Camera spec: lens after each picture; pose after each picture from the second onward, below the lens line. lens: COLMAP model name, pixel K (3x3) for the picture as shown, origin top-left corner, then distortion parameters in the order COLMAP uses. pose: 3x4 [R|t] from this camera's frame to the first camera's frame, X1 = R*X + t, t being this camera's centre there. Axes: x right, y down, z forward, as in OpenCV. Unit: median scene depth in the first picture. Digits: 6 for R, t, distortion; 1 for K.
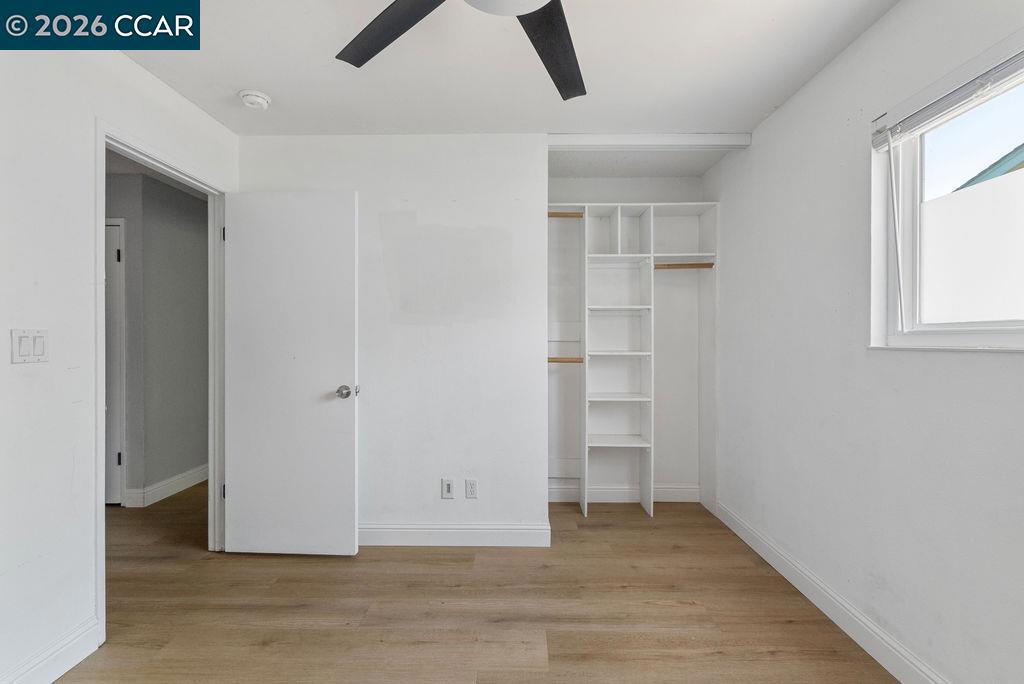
lens RADIAL K [[455.2, 0, 515.7], [0, 455.2, 330.0], [0, 0, 1]] dist [0.001660, 0.001251]
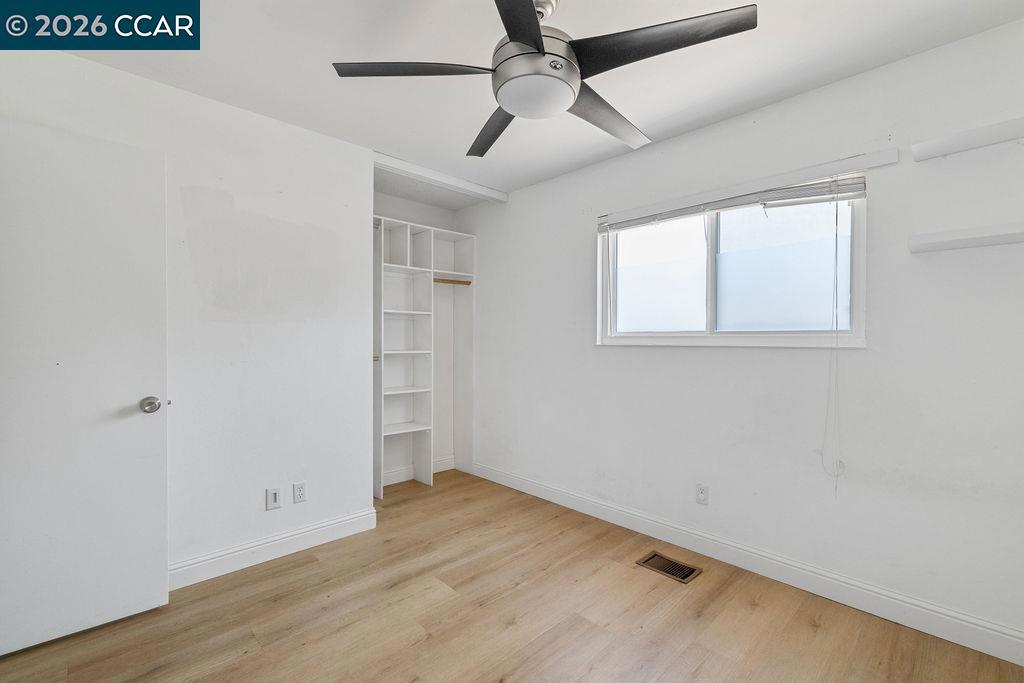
lens RADIAL K [[455.2, 0, 515.7], [0, 455.2, 329.5], [0, 0, 1]] dist [0.001660, 0.001251]
pose [[0.701514, 0.020173, 0.712370, -0.499717], [-0.018279, 0.999780, -0.010311, 0.001673], [-0.712421, -0.005788, 0.701728, -0.012265]]
